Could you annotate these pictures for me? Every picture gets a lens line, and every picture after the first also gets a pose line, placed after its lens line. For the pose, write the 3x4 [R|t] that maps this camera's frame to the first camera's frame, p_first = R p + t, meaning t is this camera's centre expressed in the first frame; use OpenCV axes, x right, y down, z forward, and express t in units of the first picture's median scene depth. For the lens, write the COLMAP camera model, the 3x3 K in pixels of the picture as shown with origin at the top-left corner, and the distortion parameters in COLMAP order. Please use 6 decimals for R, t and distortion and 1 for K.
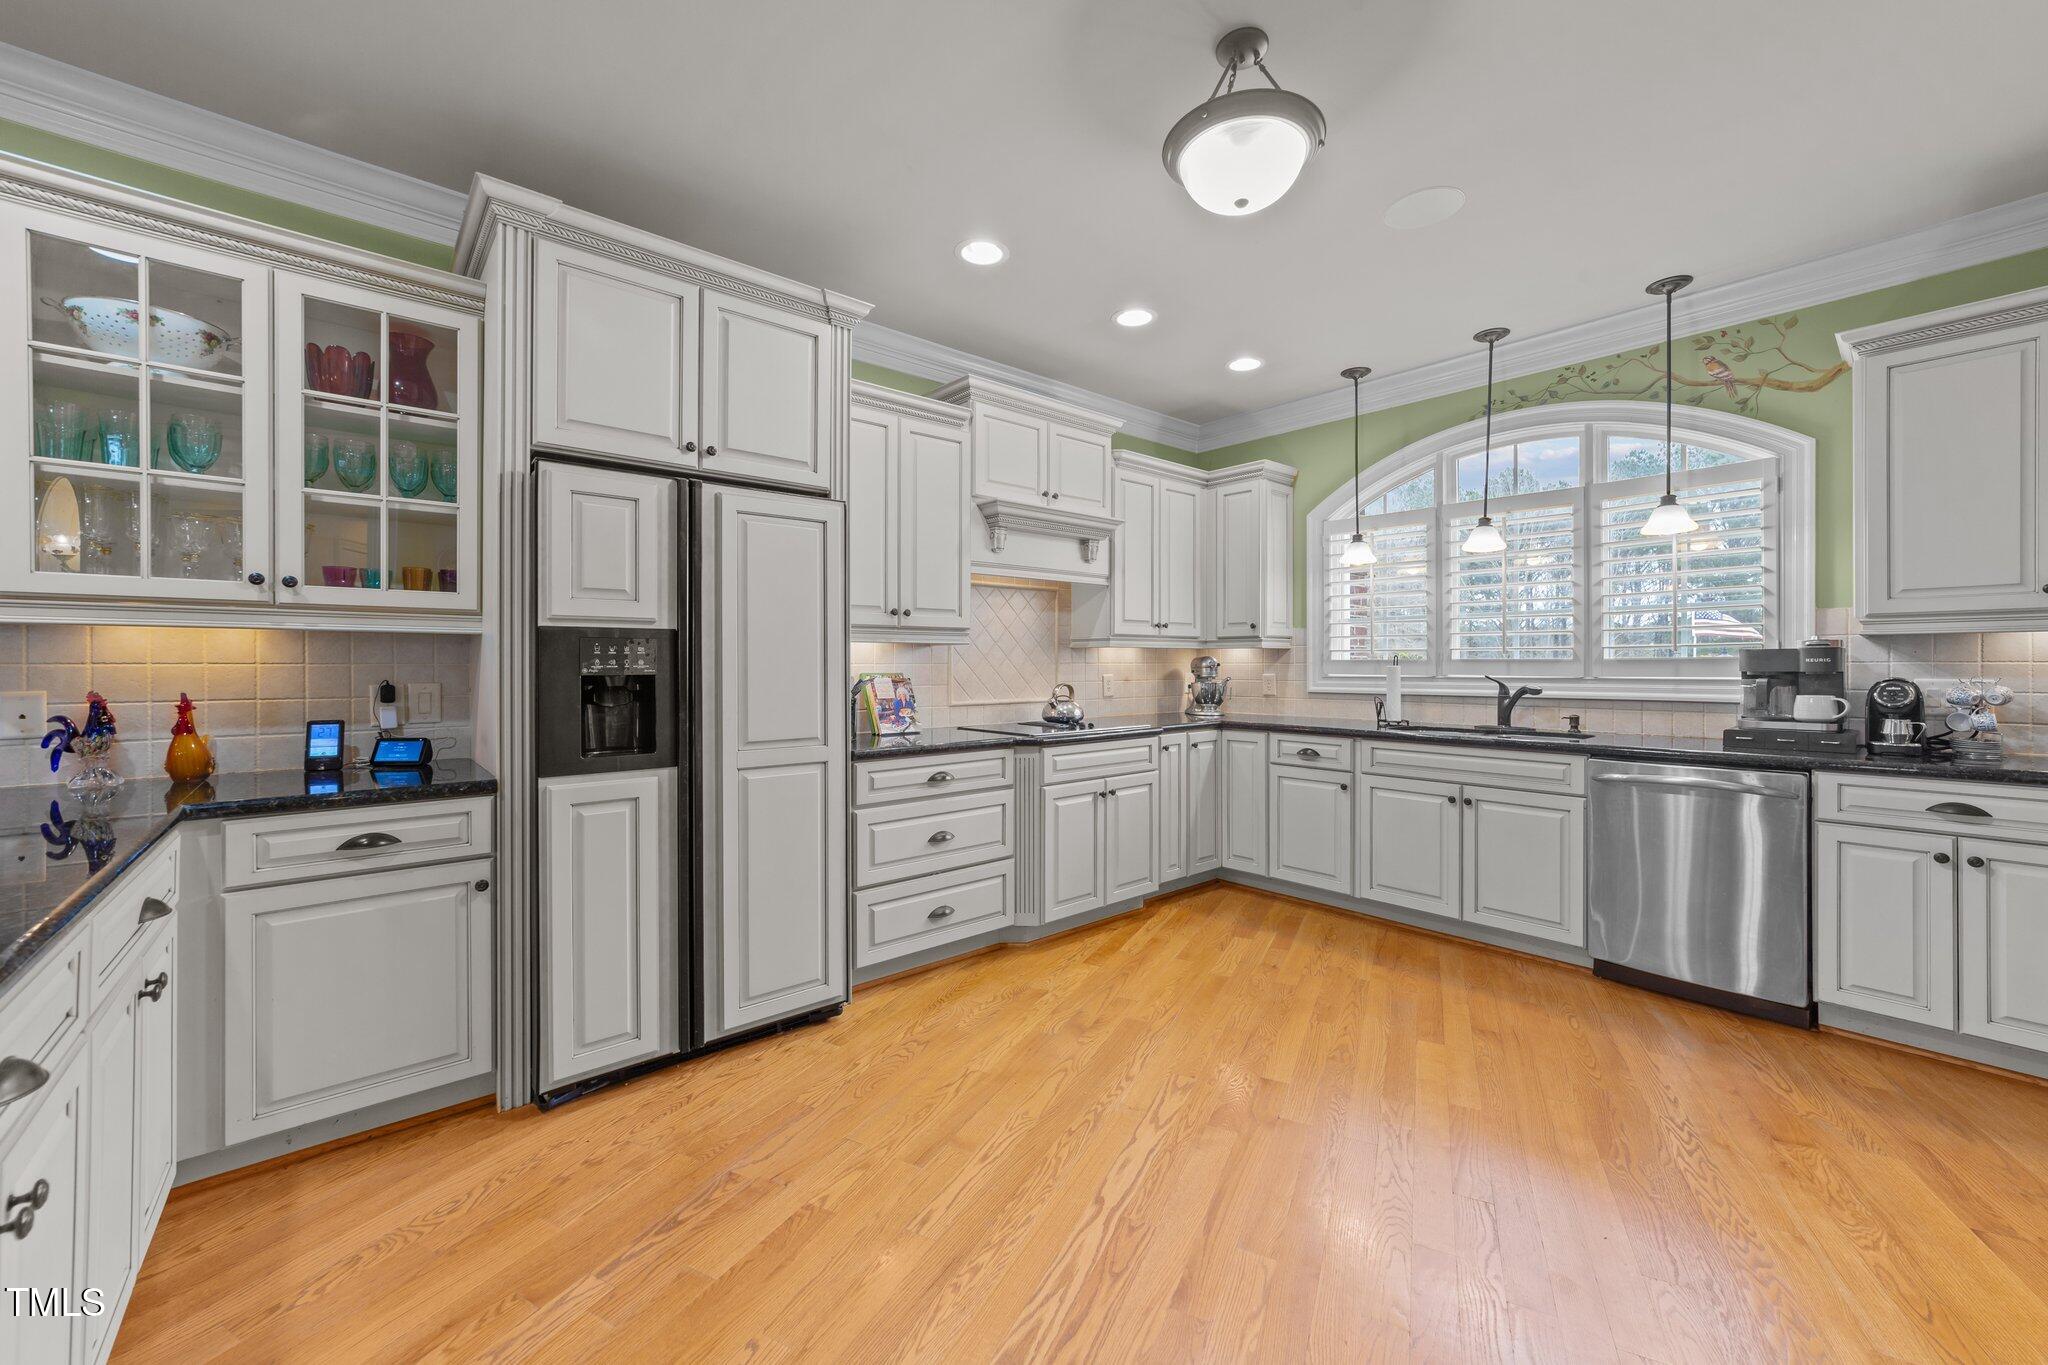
lens RADIAL K [[786.2, 0, 1029.9], [0, 786.2, 666.2], [0, 0, 1]] dist [-0.015422, 0.007214]
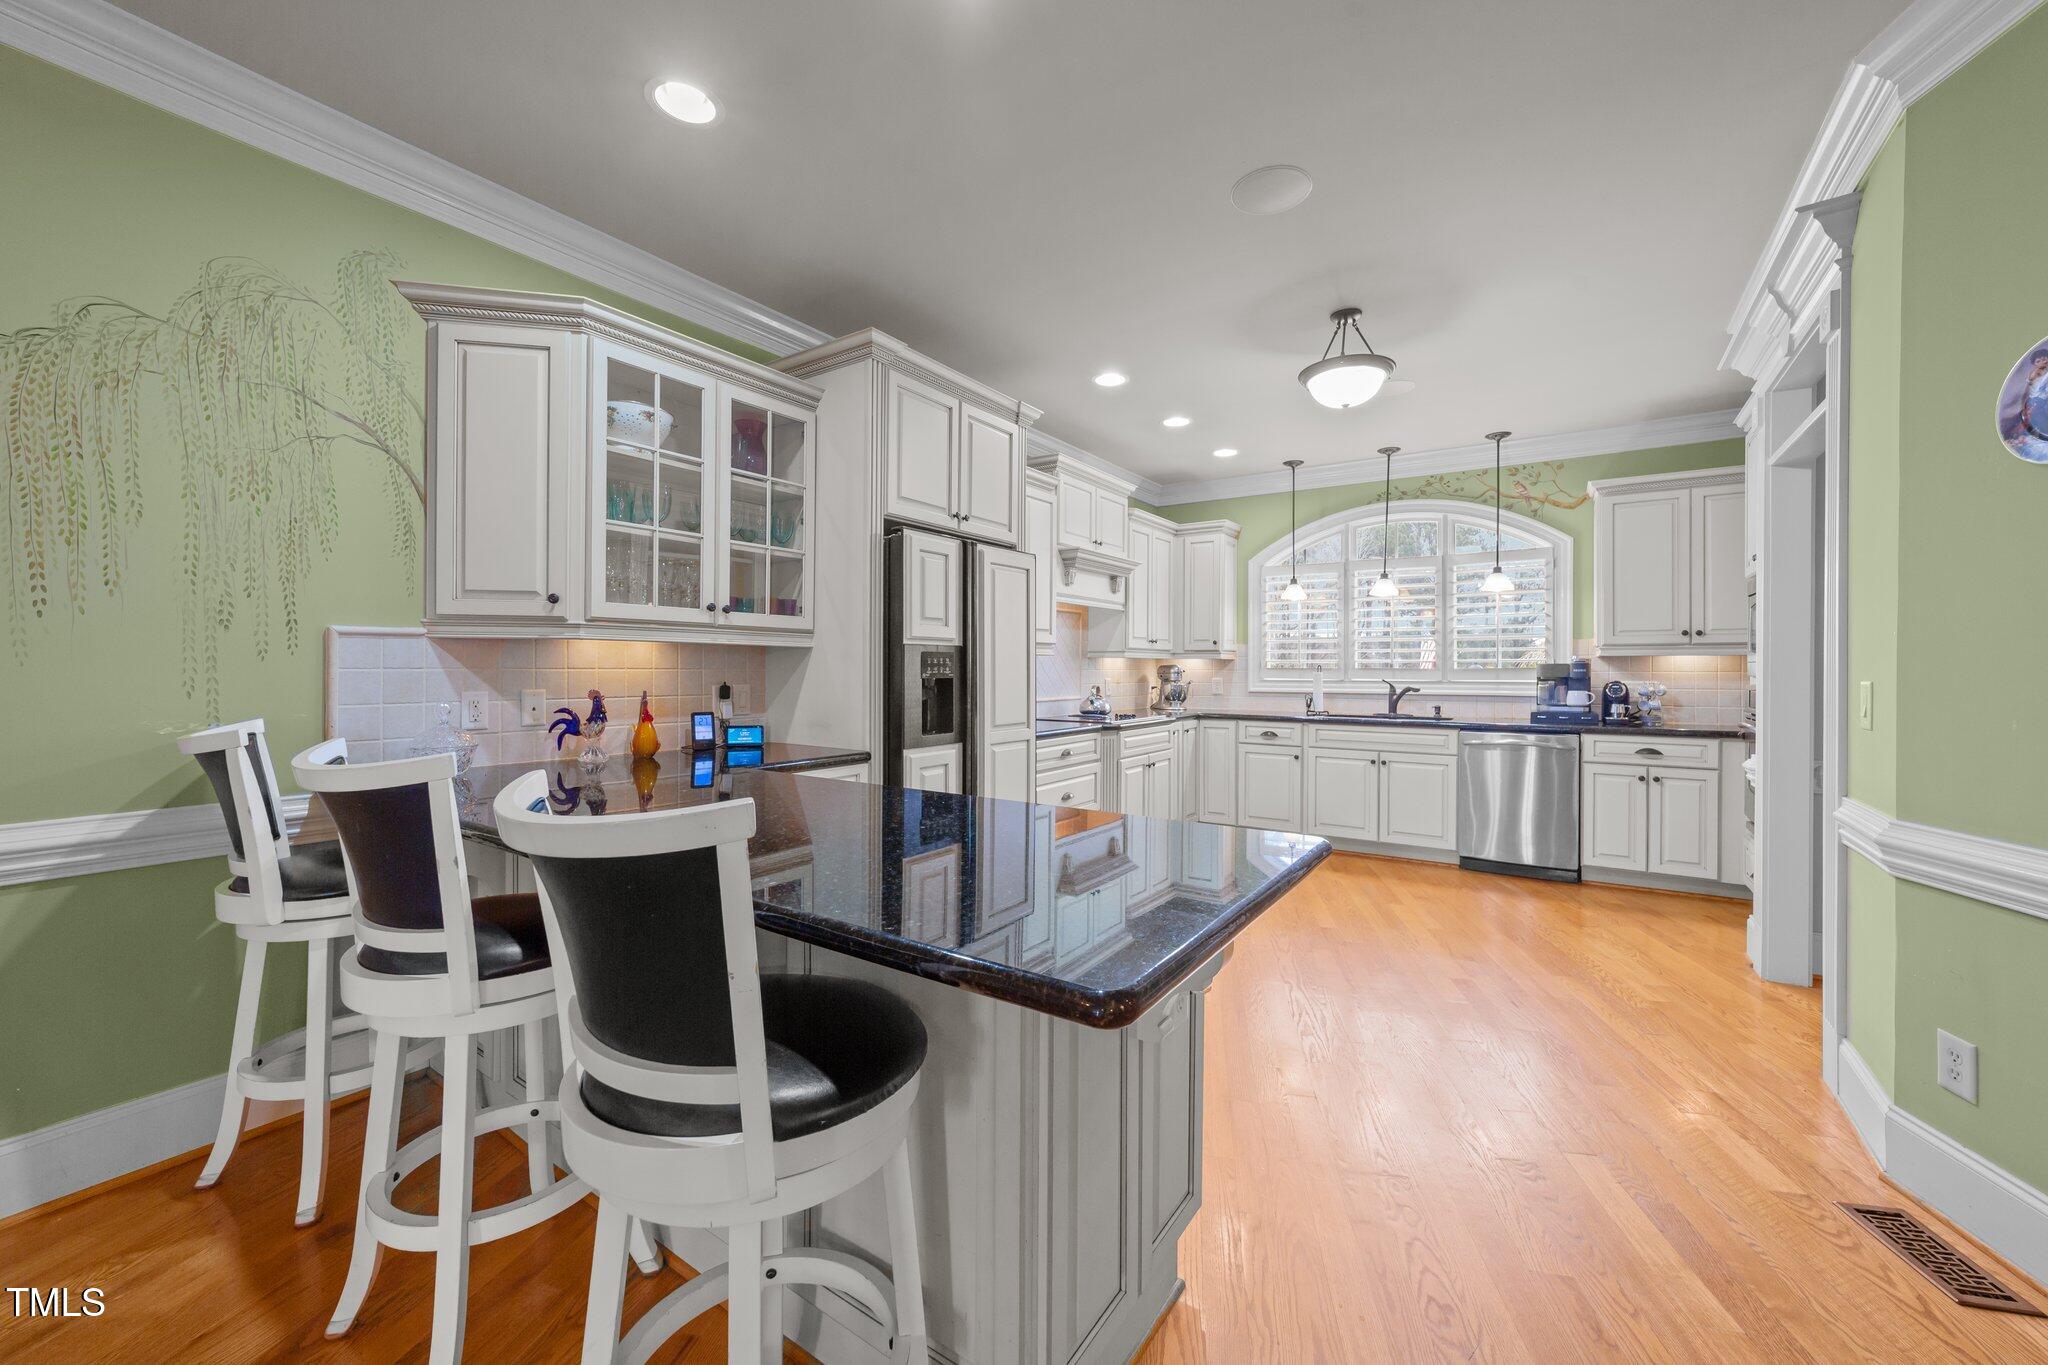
lens RADIAL K [[779.9, 0, 1026.5], [0, 779.9, 671.8], [0, 0, 1]] dist [-0.017016, 0.007610]
pose [[0.967596, 0.003365, 0.252482, -0.518452], [-0.003817, 0.999992, 0.001297, -0.001826], [-0.252476, -0.002219, 0.967601, -0.297016]]
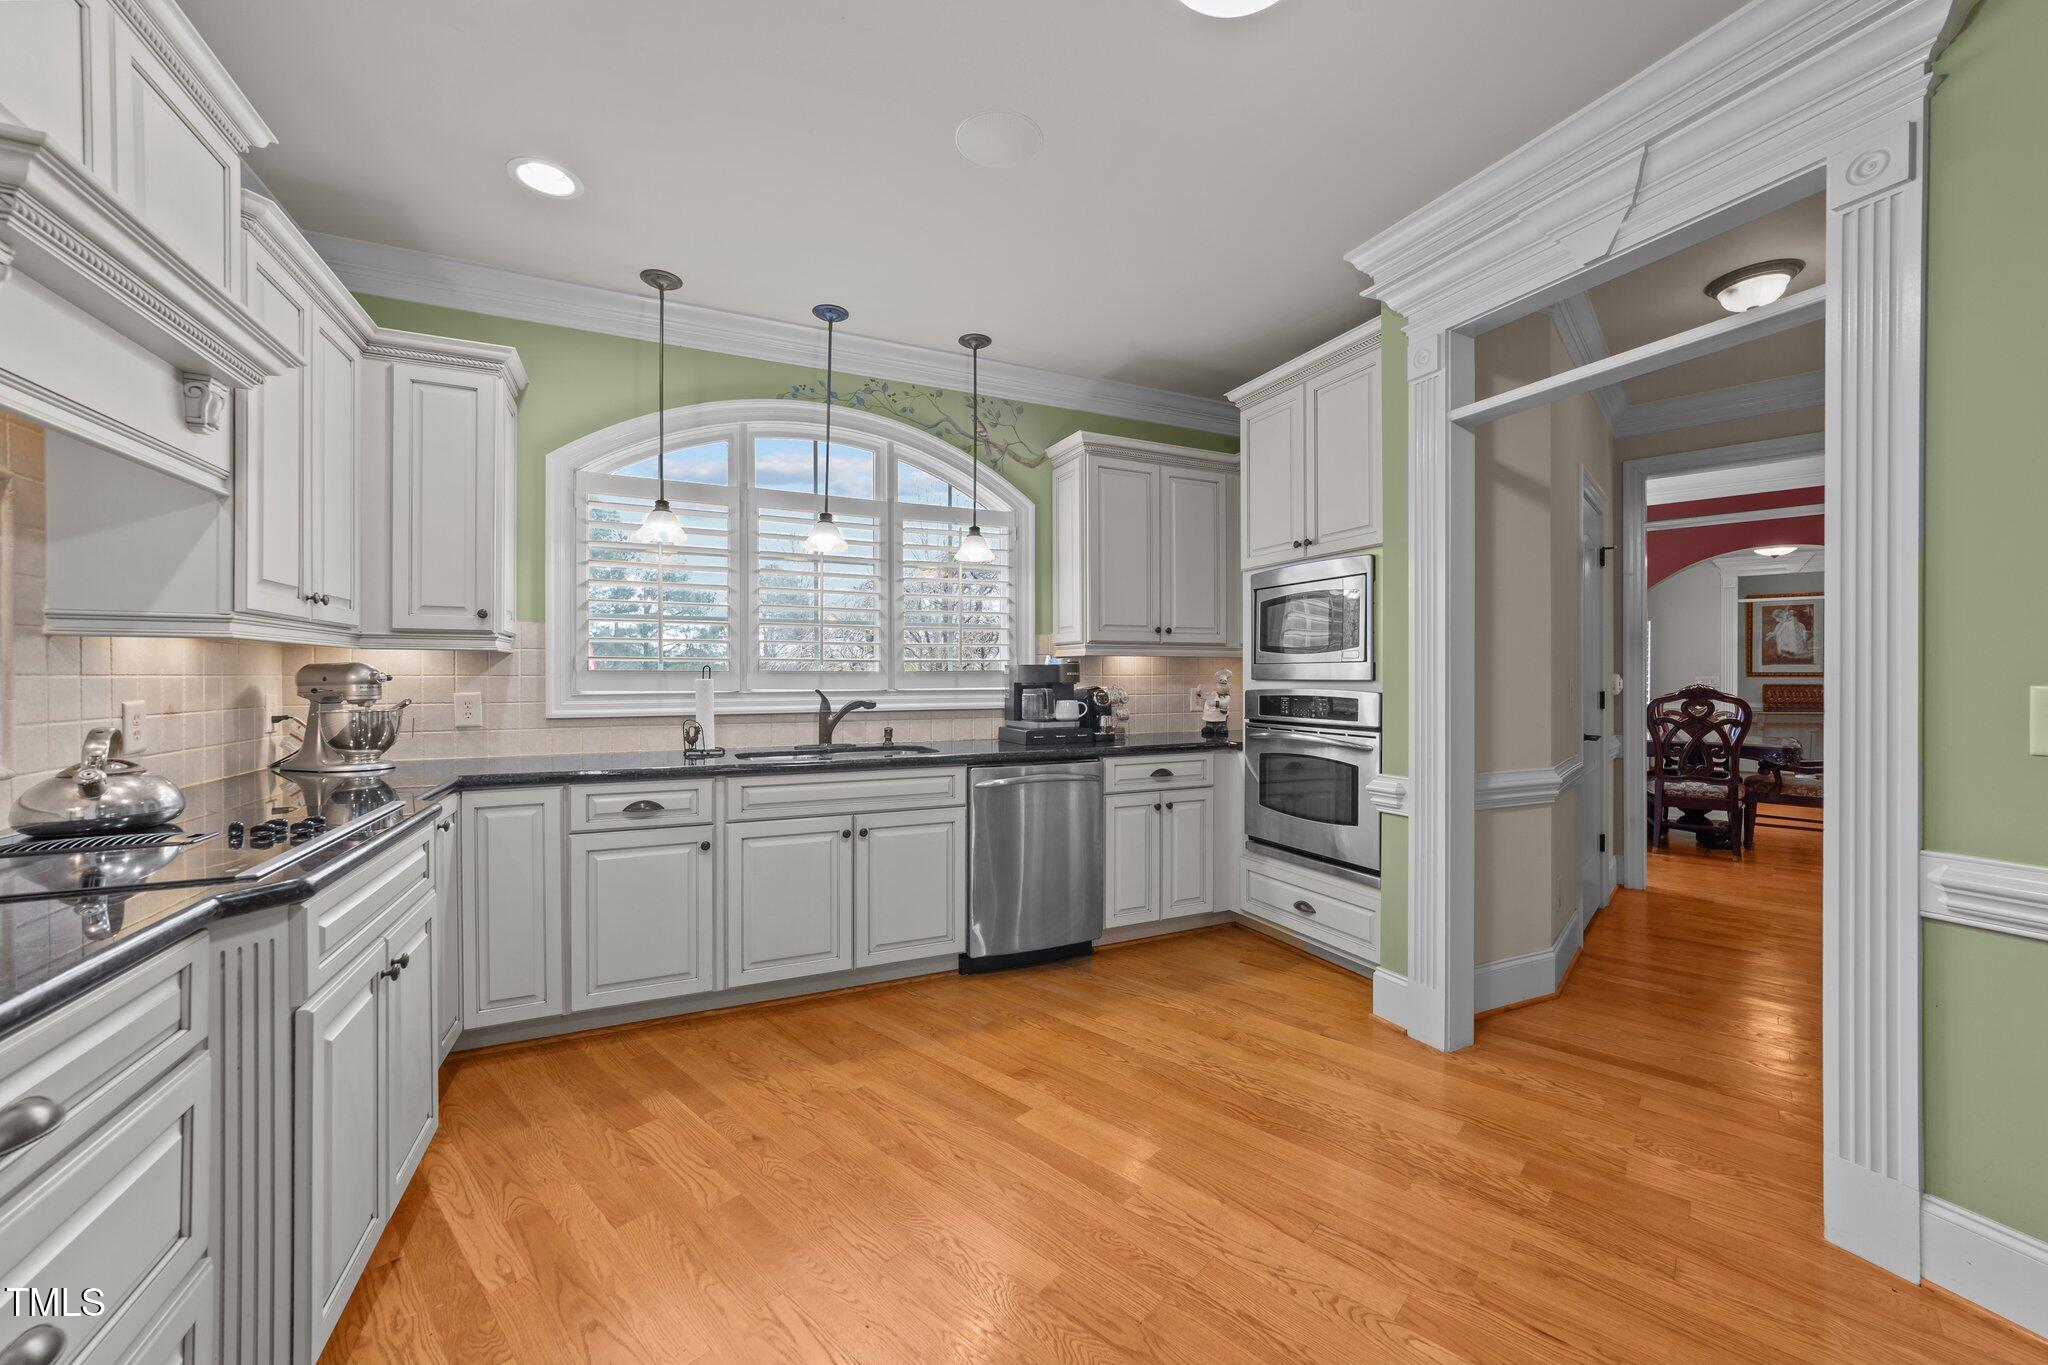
lens RADIAL K [[790.5, 0, 1028.6], [0, 790.5, 679.4], [0, 0, 1]] dist [-0.017589, 0.007776]
pose [[0.276864, -0.003103, 0.960904, -0.258108], [0.002567, 0.999994, 0.002490, -0.001167], [-0.960906, 0.001777, 0.276870, 0.608380]]
